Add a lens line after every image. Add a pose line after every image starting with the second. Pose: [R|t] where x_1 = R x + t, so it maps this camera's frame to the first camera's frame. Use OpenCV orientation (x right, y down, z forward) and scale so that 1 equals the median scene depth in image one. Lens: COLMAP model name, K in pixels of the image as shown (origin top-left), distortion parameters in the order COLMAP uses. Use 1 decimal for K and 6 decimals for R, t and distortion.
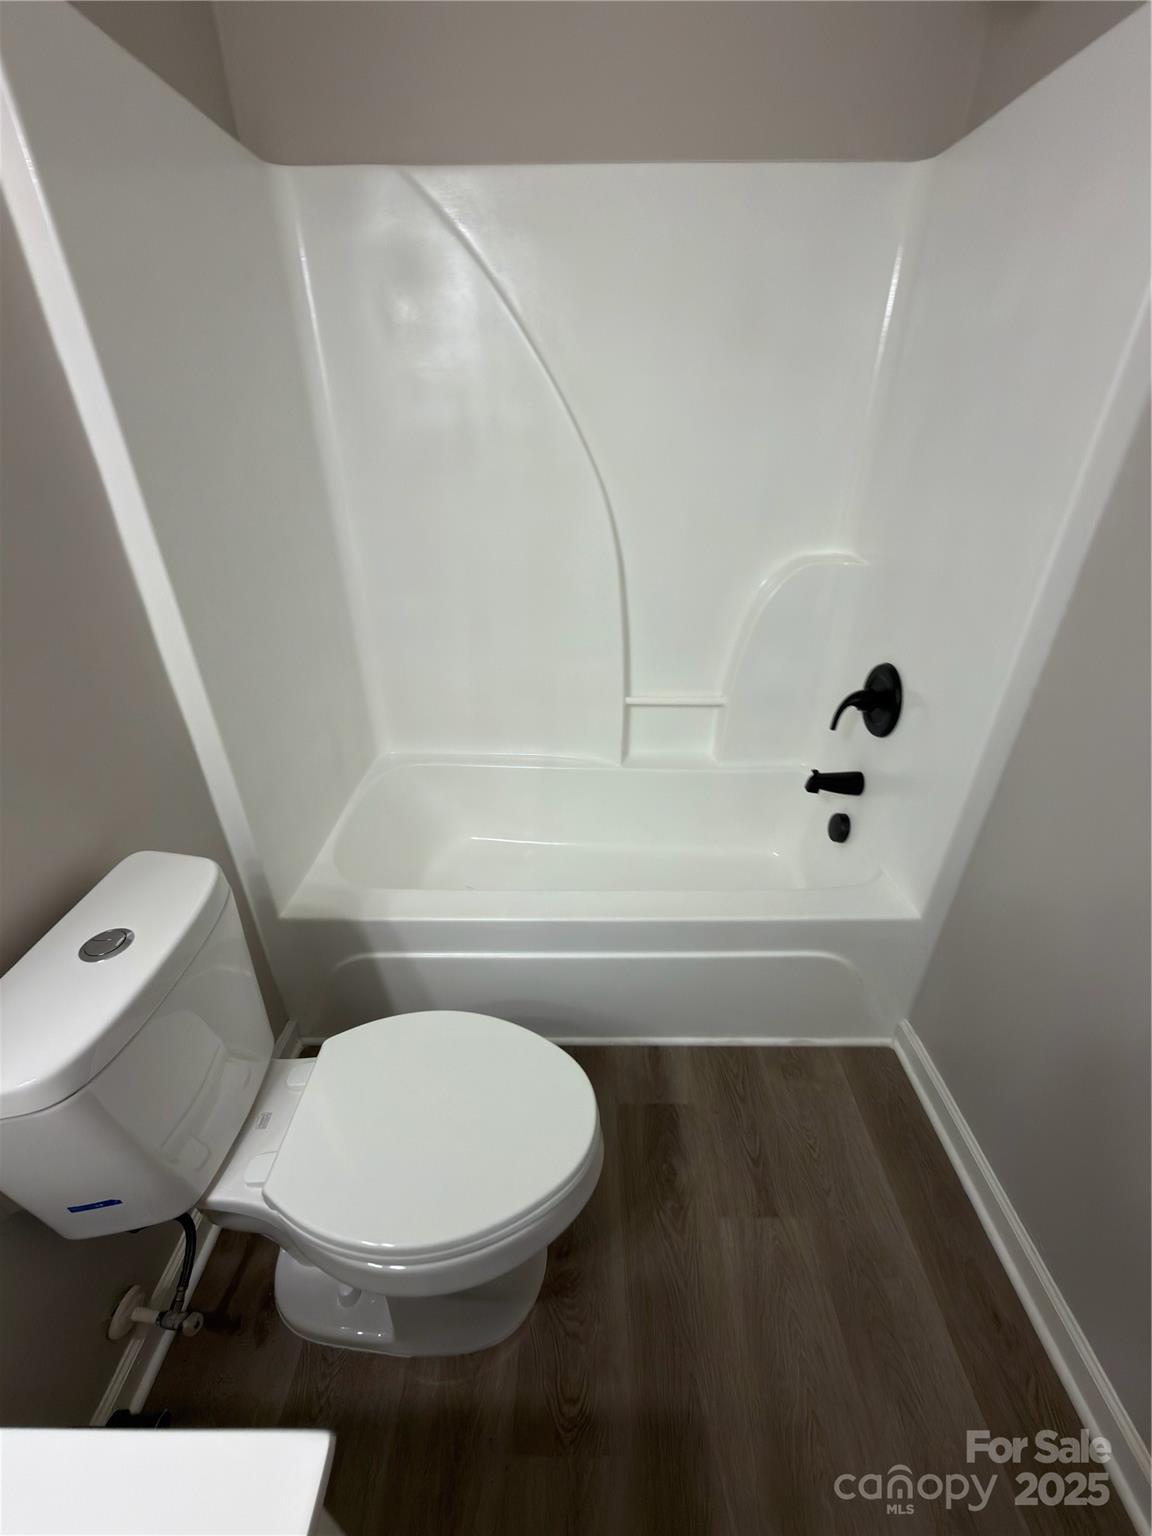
lens RADIAL K [[603.3, 0, 576.1], [0, 603.3, 769.5], [0, 0, 1]] dist [-0.001554, -0.000585]
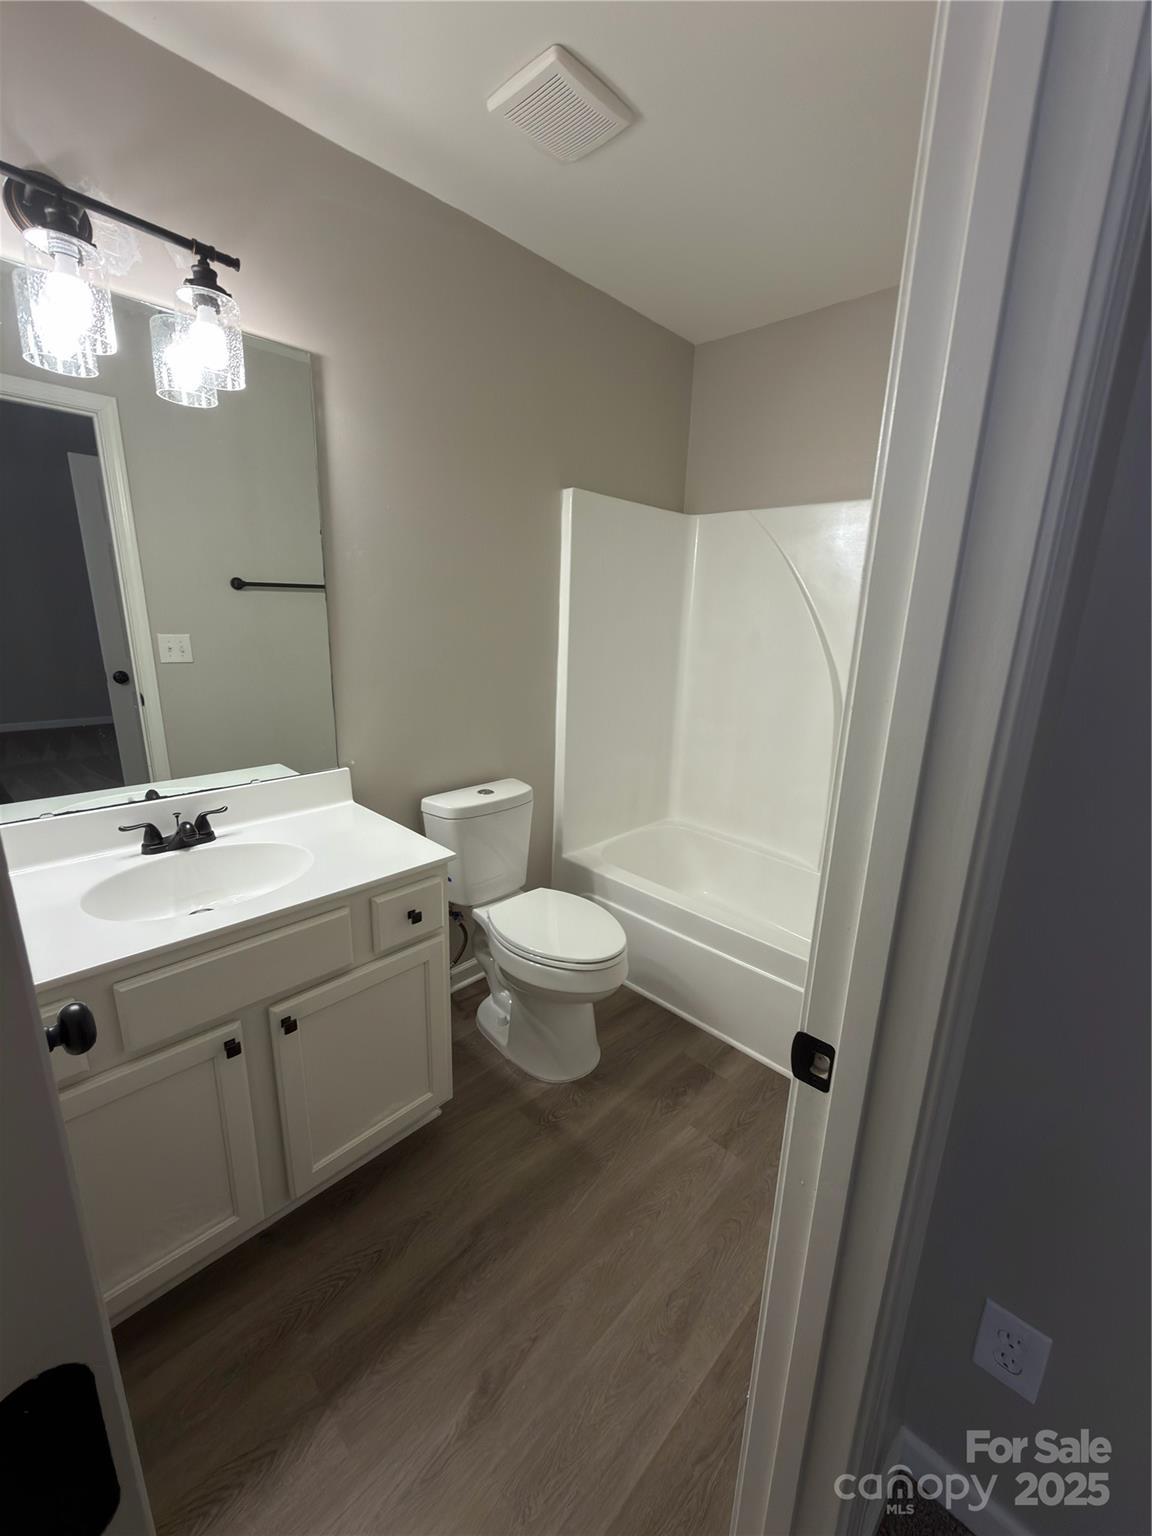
lens RADIAL K [[610.8, 0, 576.0], [0, 610.8, 768.0], [0, 0, 1]] dist [-0.001690, -0.000131]
pose [[0.719932, 0.198357, -0.665096, 0.745939], [-0.372558, 0.918971, -0.129202, 0.218327], [0.585576, 0.340804, 0.735496, -0.469614]]
